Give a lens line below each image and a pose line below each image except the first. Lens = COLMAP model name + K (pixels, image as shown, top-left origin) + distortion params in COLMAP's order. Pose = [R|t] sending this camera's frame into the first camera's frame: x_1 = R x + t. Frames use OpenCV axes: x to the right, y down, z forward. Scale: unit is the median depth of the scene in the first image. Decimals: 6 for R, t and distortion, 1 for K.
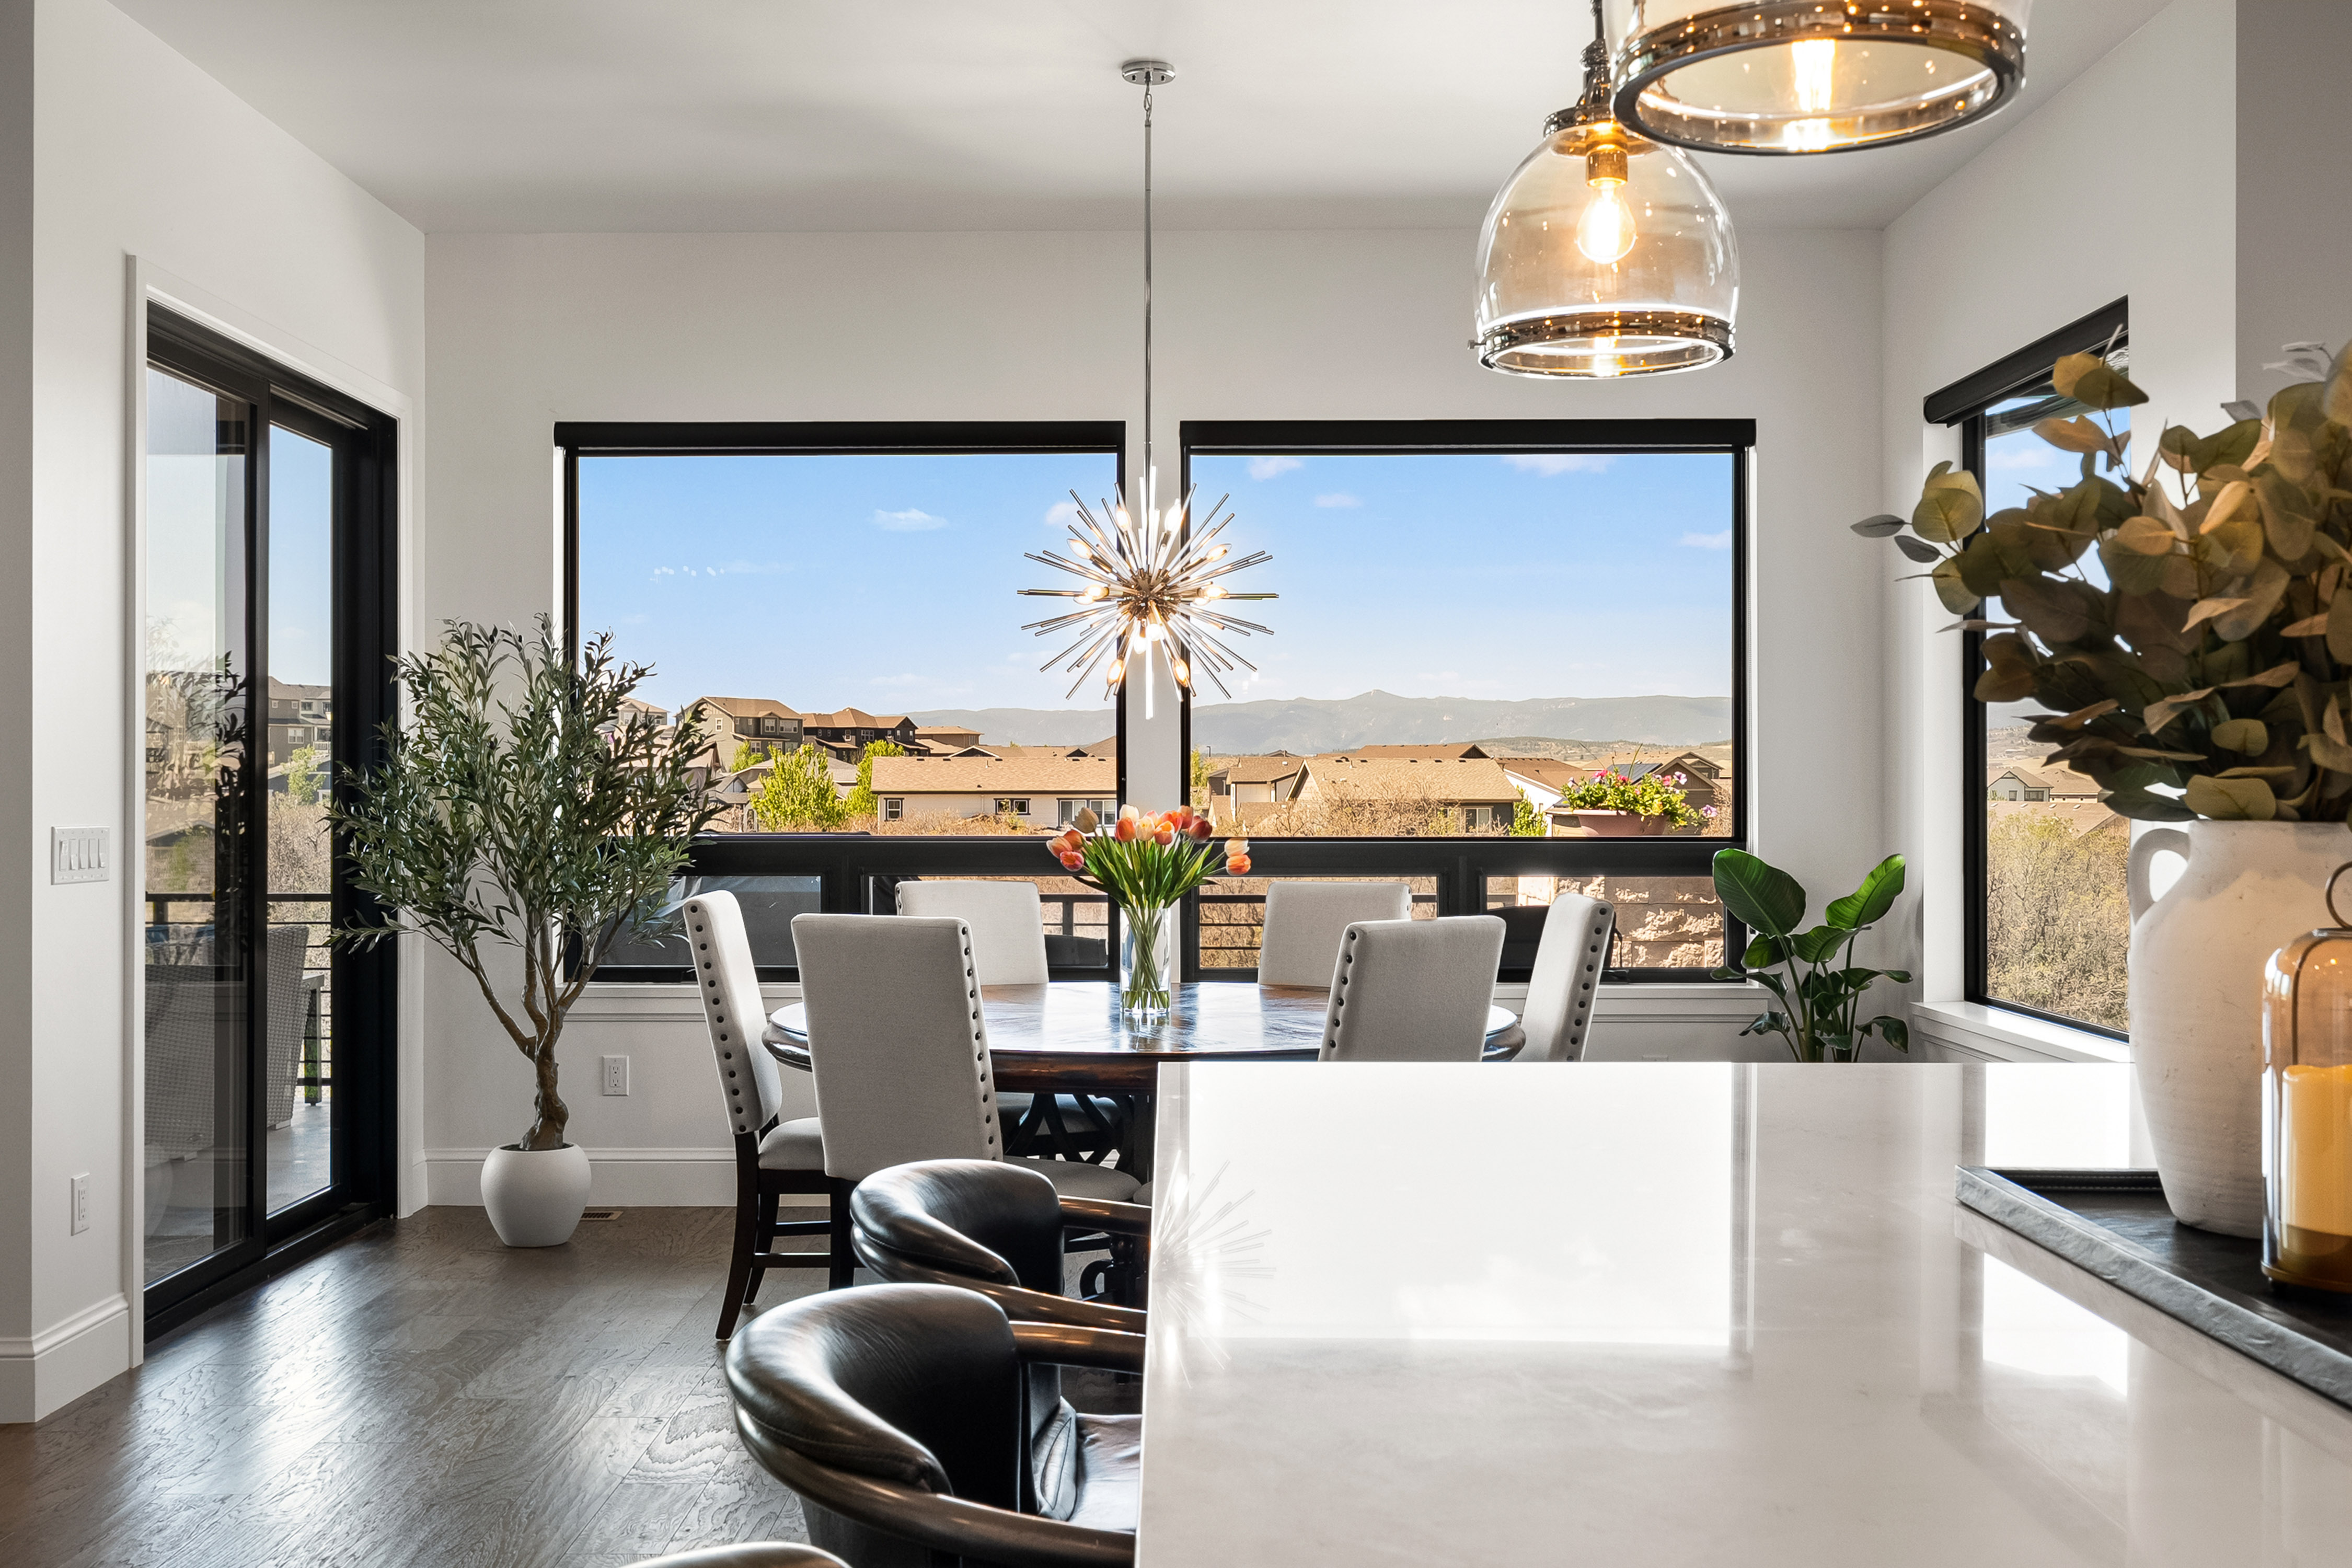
lens RADIAL K [[2366.2, 0, 1167.4], [0, 2366.2, 791.7], [0, 0, 1]] dist [0.025157, 0.000000]
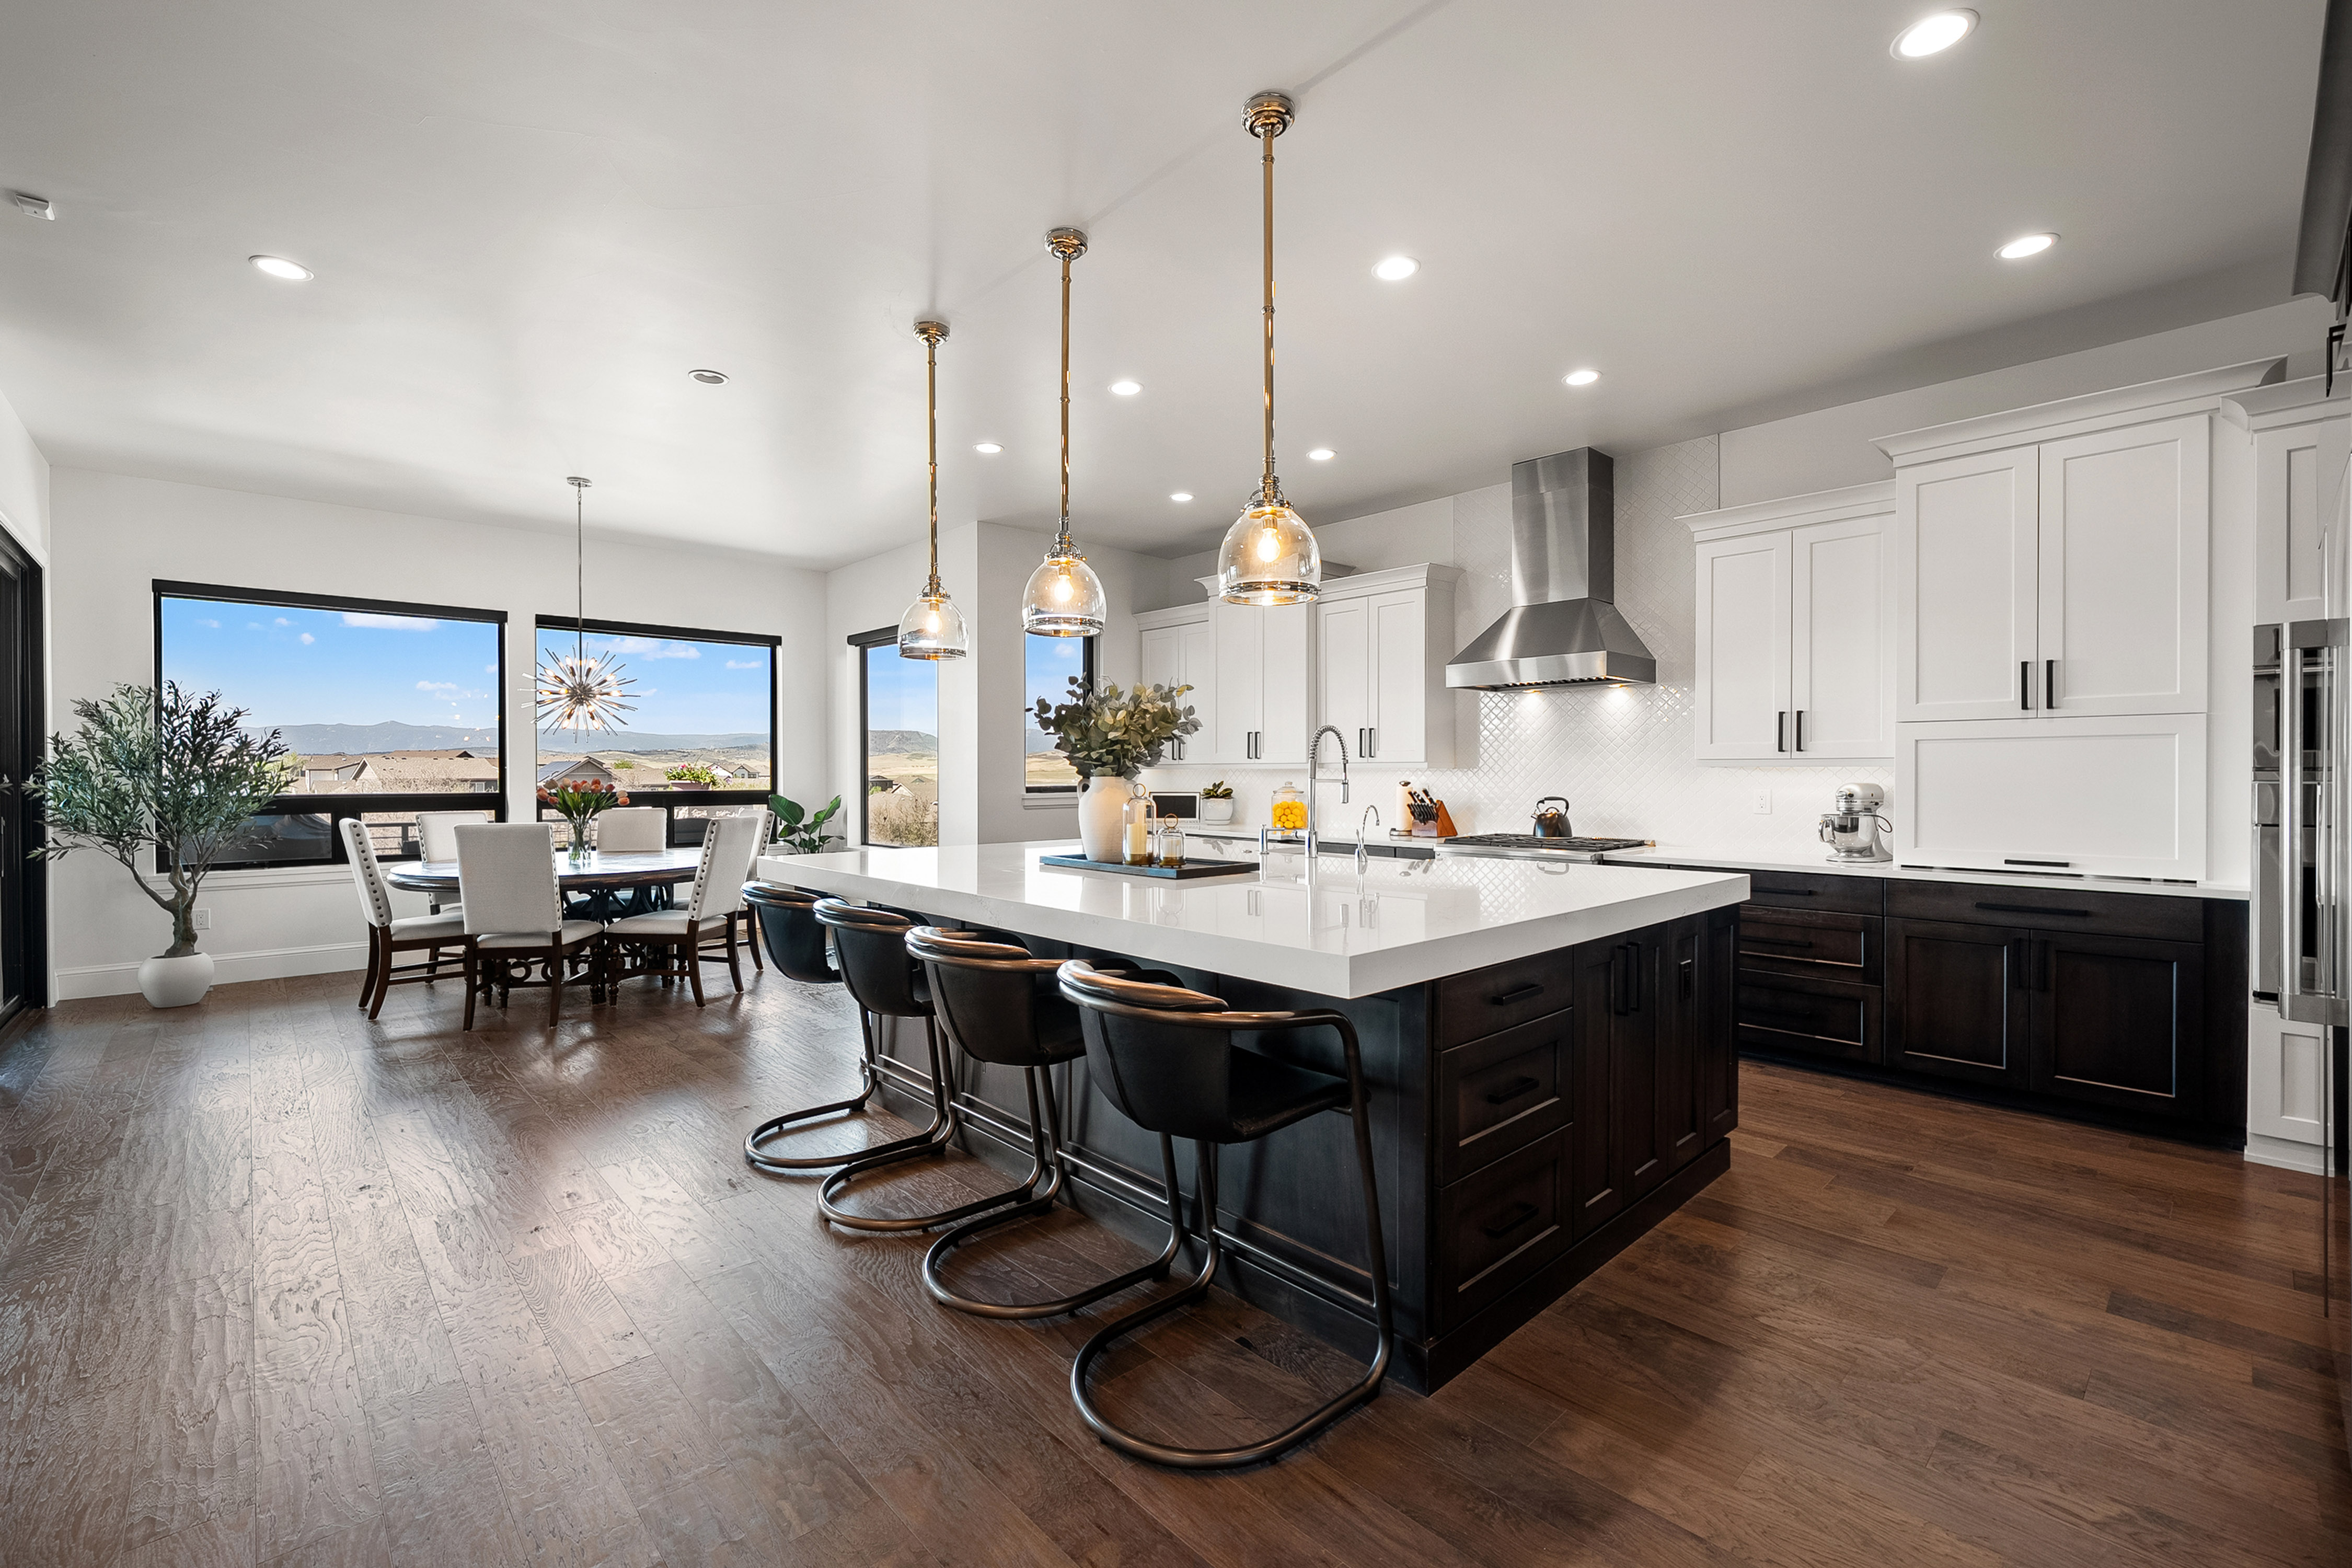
lens RADIAL K [[1014.9, 0, 1171.9], [0, 1014.9, 778.6], [0, 0, 1]] dist [0.000705, -0.000028]
pose [[0.724428, -0.003725, 0.689341, -0.239702], [0.000894, 0.999990, 0.004464, 0.001539], [-0.689350, -0.002618, 0.724423, -0.159084]]
